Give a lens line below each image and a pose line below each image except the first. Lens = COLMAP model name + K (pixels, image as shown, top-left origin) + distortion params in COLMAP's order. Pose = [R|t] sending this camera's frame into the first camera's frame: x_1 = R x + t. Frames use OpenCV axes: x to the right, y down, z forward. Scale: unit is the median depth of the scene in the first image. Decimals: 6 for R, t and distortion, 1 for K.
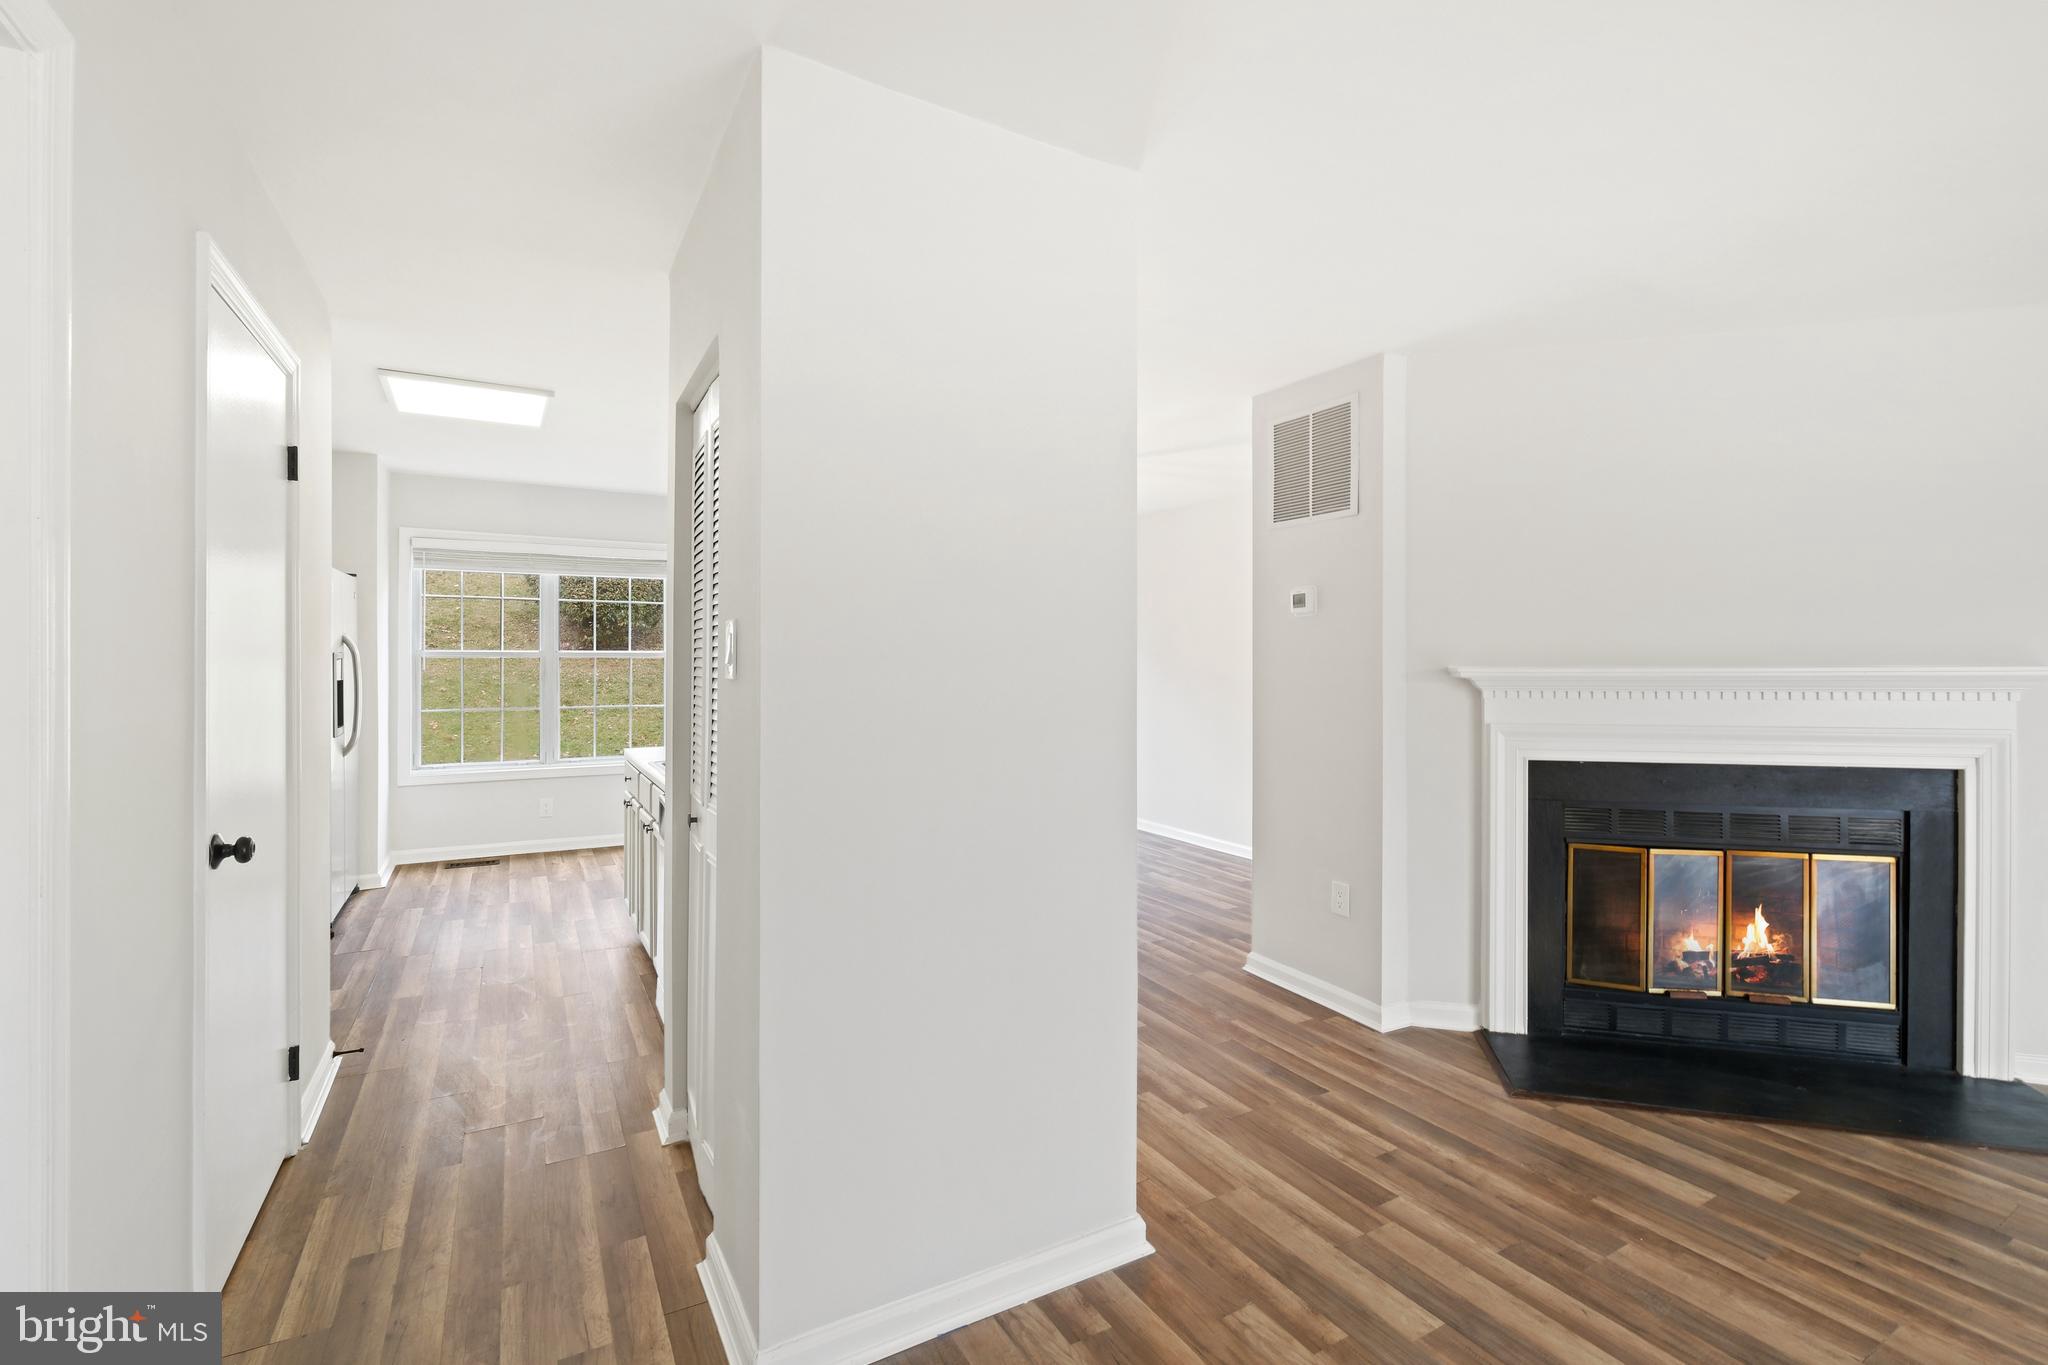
lens RADIAL K [[892.7, 0, 1053.3], [0, 892.7, 665.6], [0, 0, 1]] dist [-0.002360, 0.000546]
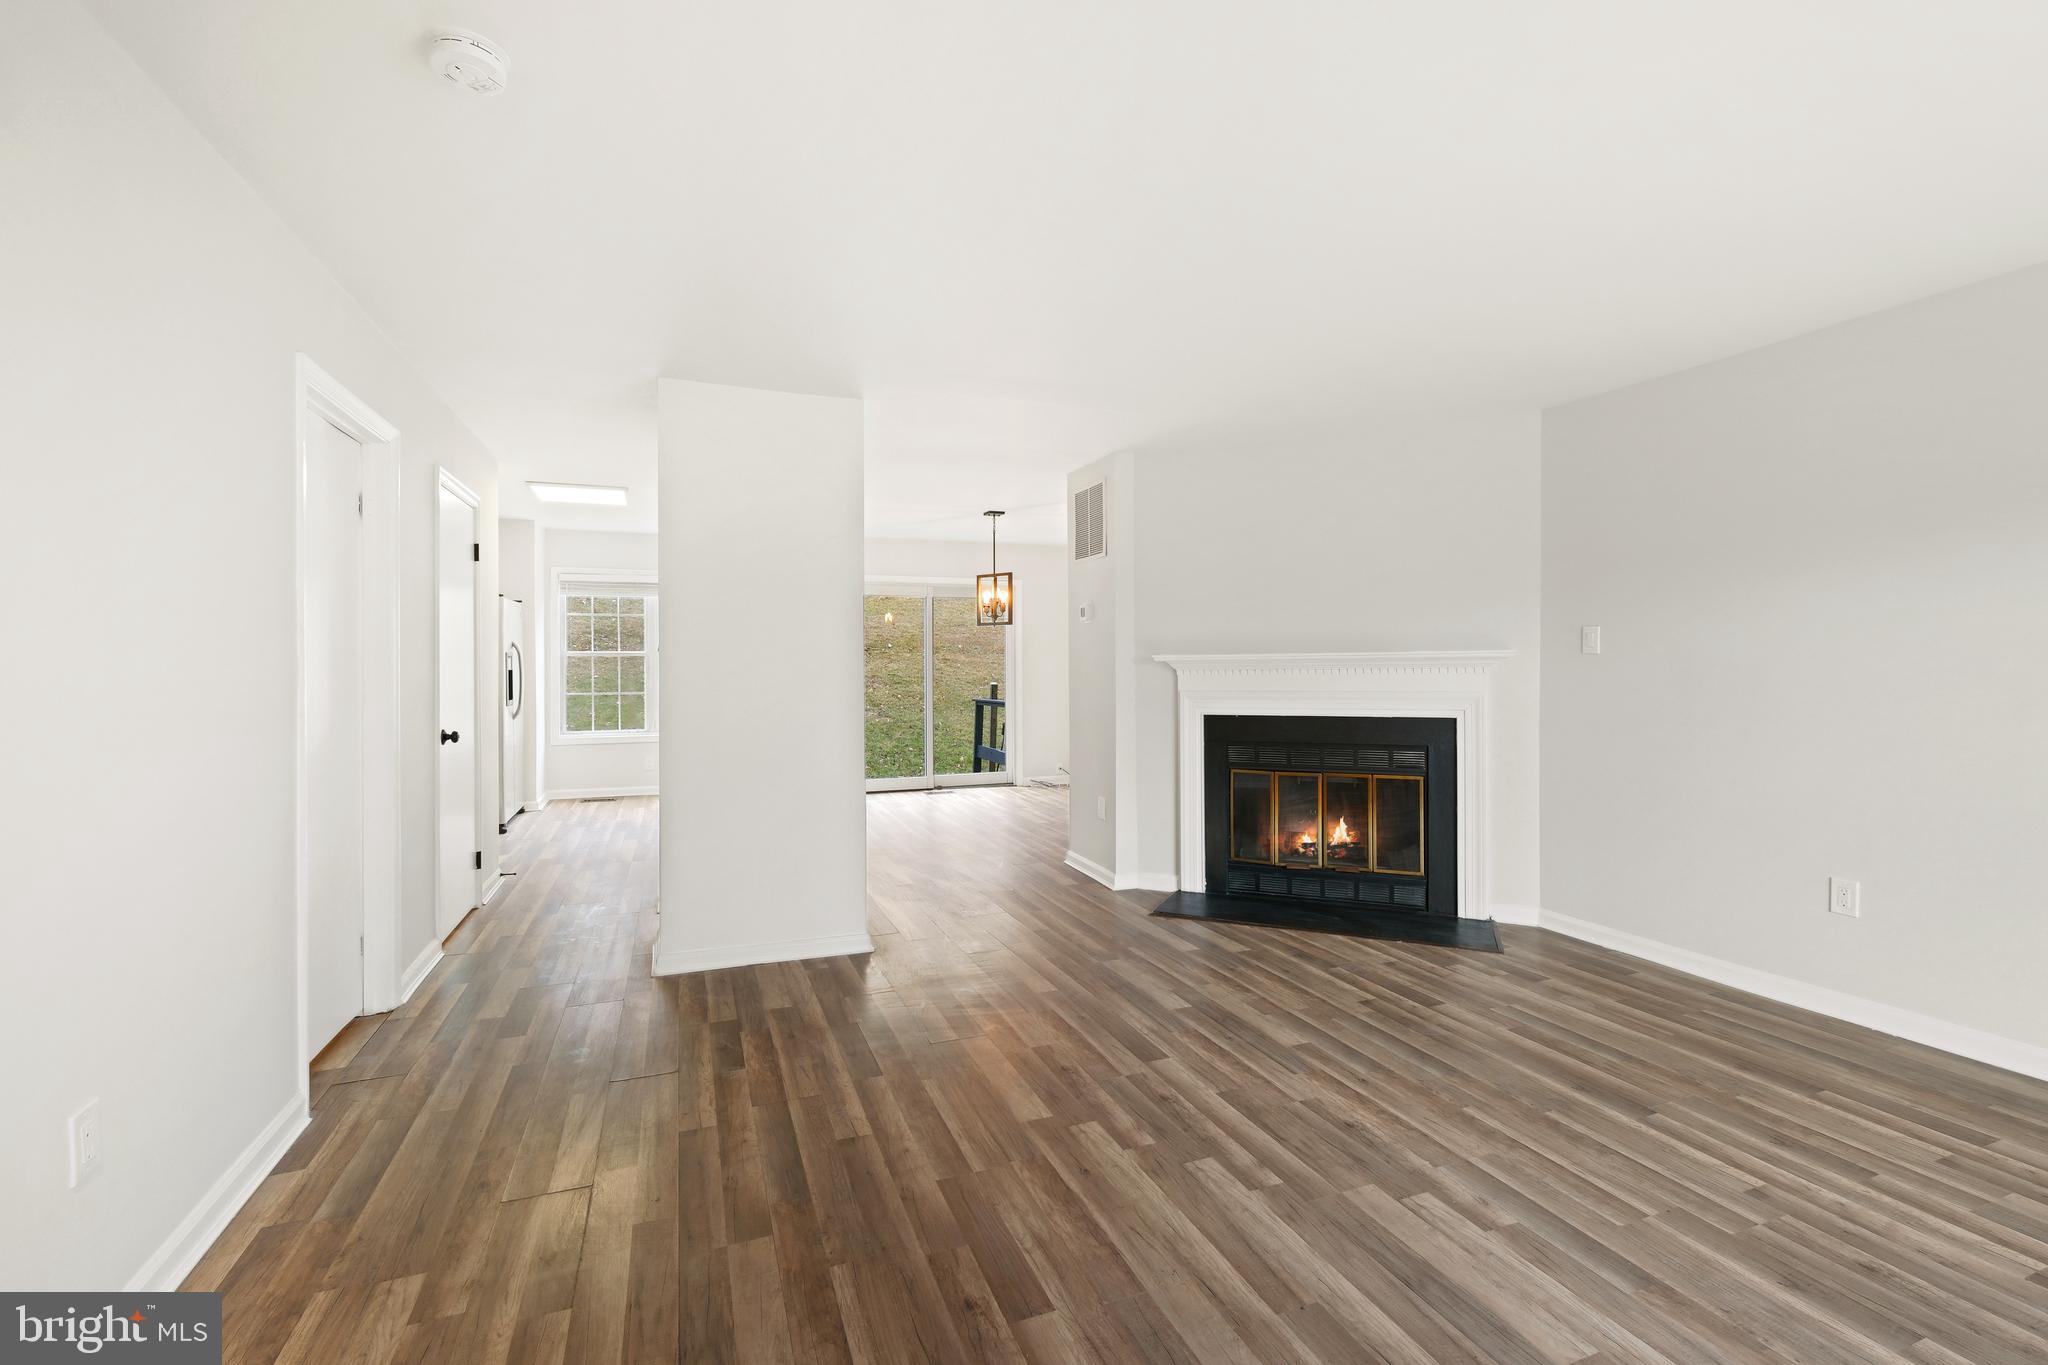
lens RADIAL K [[892.7, 0, 1070.6], [0, 892.7, 667.8], [0, 0, 1]] dist [-0.002360, 0.000546]
pose [[0.991146, -0.007044, -0.132591, 0.506645], [0.007715, 0.999960, 0.004549, 0.015226], [0.132553, -0.005532, 0.991160, -0.556605]]
